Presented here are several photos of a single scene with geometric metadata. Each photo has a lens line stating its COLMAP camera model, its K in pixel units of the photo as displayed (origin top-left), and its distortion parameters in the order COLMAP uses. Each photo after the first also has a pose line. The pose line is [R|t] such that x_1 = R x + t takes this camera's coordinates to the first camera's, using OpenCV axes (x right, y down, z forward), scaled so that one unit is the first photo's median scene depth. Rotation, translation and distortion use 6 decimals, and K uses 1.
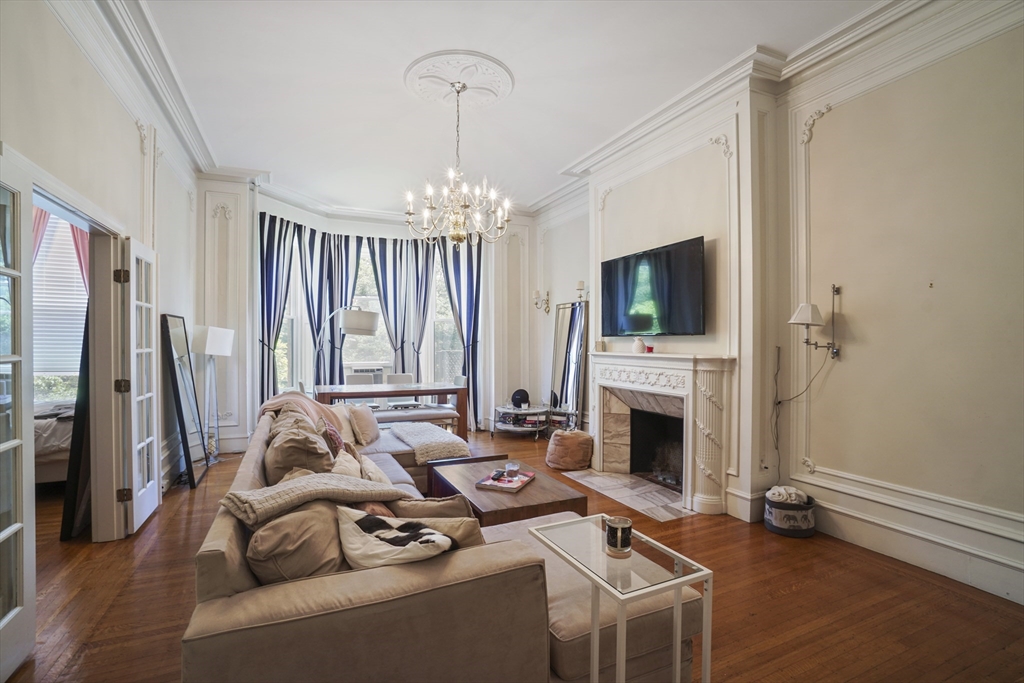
lens RADIAL K [[465.3, 0, 503.9], [0, 465.3, 346.0], [0, 0, 1]] dist [-0.061761, 0.020224]
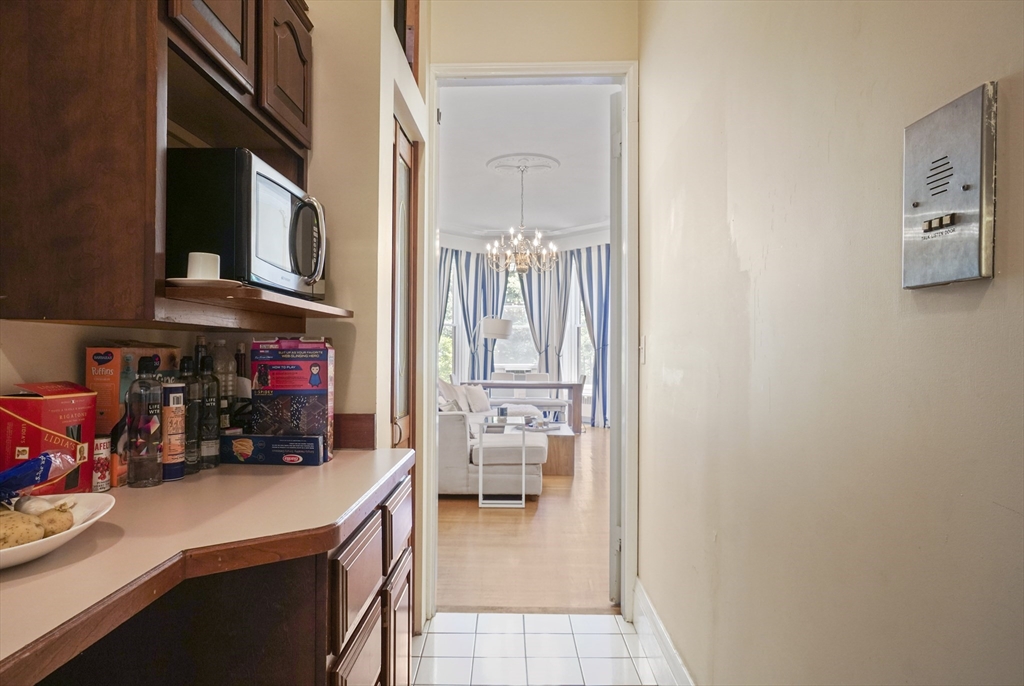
lens RADIAL K [[637.6, 0, 508.3], [0, 637.6, 356.0], [0, 0, 1]] dist [-0.000647, -0.000037]
pose [[0.904615, 0.002168, -0.426224, 0.602392], [-0.005265, 0.999968, -0.006087, 0.044126], [0.426197, 0.007750, 0.904597, -0.715937]]
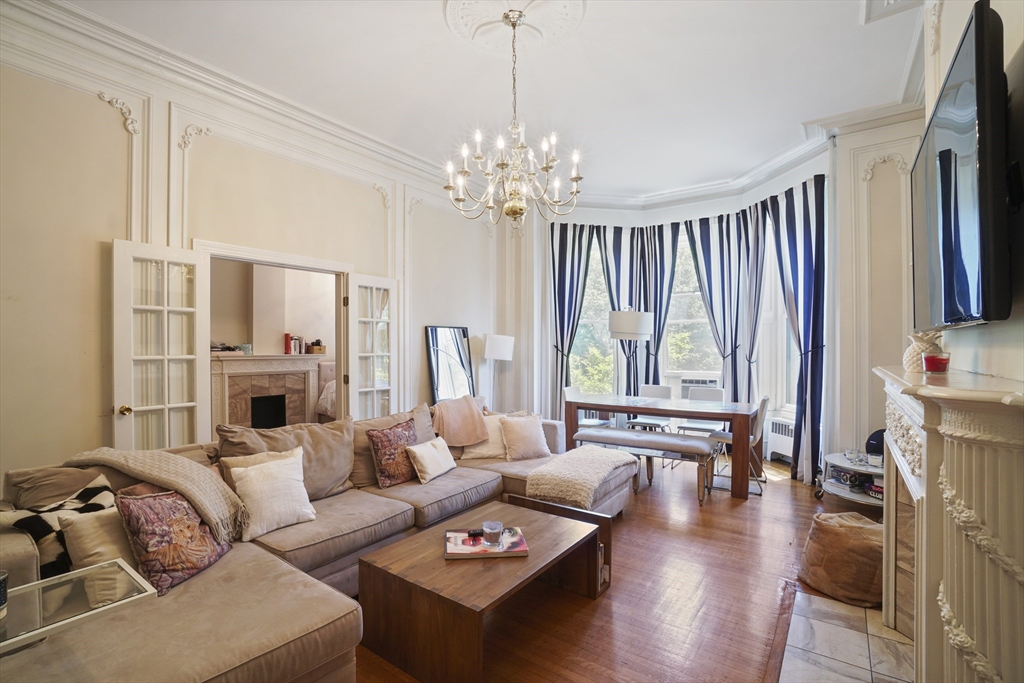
lens RADIAL K [[472.4, 0, 496.9], [0, 472.4, 347.6], [0, 0, 1]] dist [-0.040278, 0.000559]
pose [[0.484746, -0.002663, -0.874651, 0.466165], [-0.003638, 0.999981, -0.005061, -0.003655], [0.874648, 0.005636, 0.484727, 0.490218]]
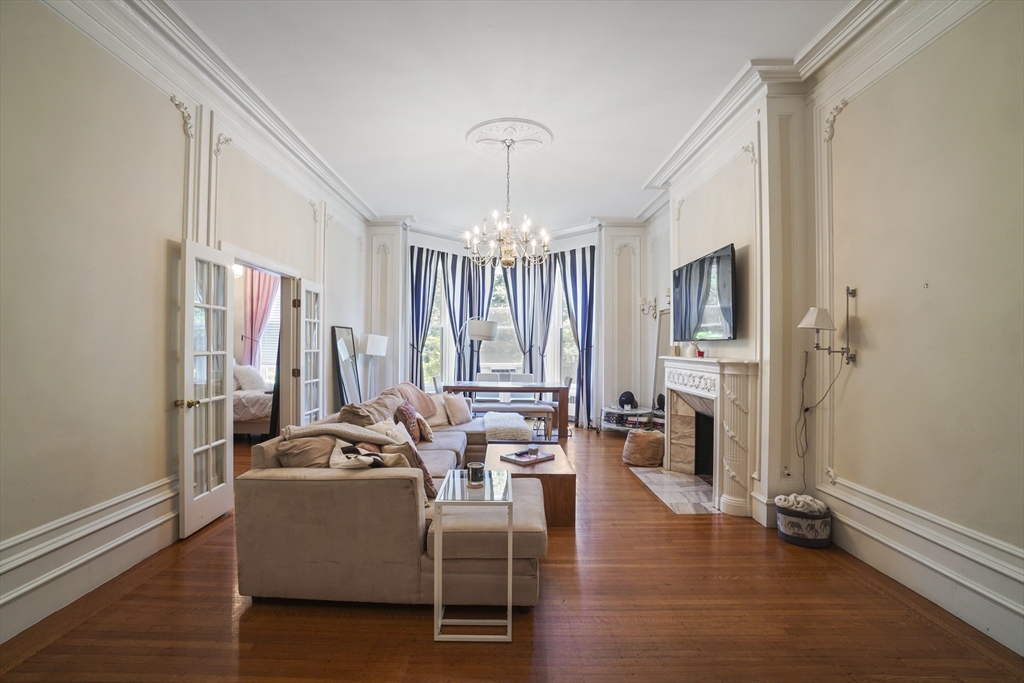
lens RADIAL K [[465.3, 0, 503.9], [0, 465.3, 346.0], [0, 0, 1]] dist [-0.061761, 0.020224]
pose [[0.911257, 0.003375, -0.411823, 0.335436], [-0.007646, 0.999933, -0.008725, 0.002001], [0.411766, 0.011099, 0.911222, -0.120842]]
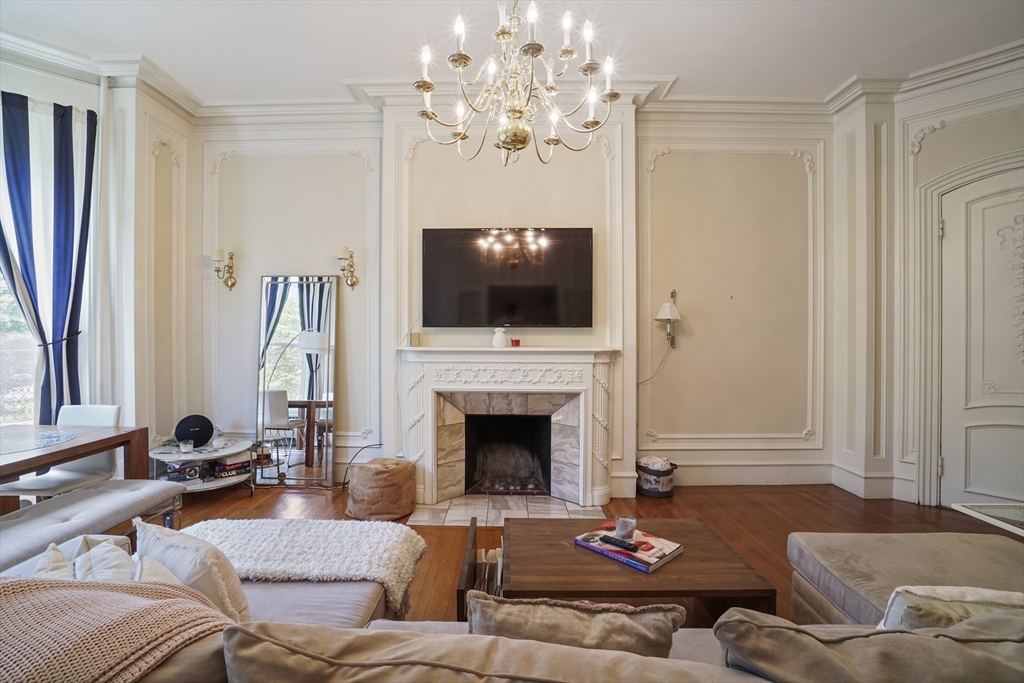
lens RADIAL K [[461.0, 0, 498.9], [0, 461.0, 338.1], [0, 0, 1]] dist [-0.059976, 0.020425]
pose [[0.426784, -0.004581, 0.904342, -0.479161], [0.005223, 0.999983, 0.002600, -0.003731], [-0.904339, 0.003614, 0.426800, 0.653081]]
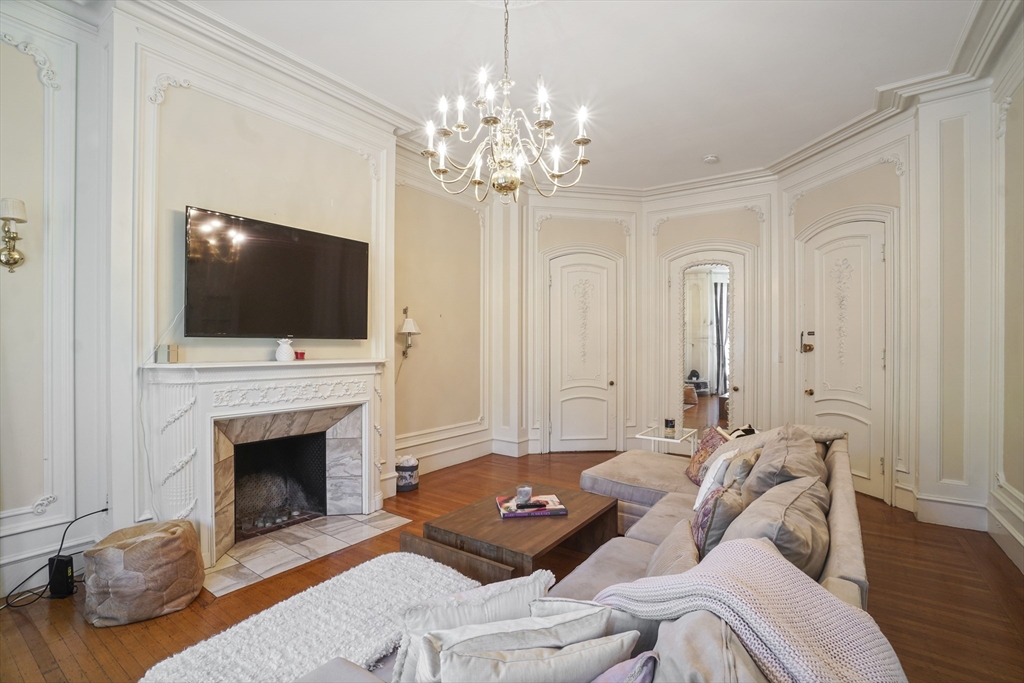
lens RADIAL K [[472.4, 0, 496.9], [0, 472.4, 347.6], [0, 0, 1]] dist [-0.040278, 0.000559]
pose [[-0.491611, -0.007367, 0.870784, -0.540823], [0.001374, 0.999956, 0.009235, -0.013303], [-0.870814, 0.005736, -0.491579, 1.092560]]
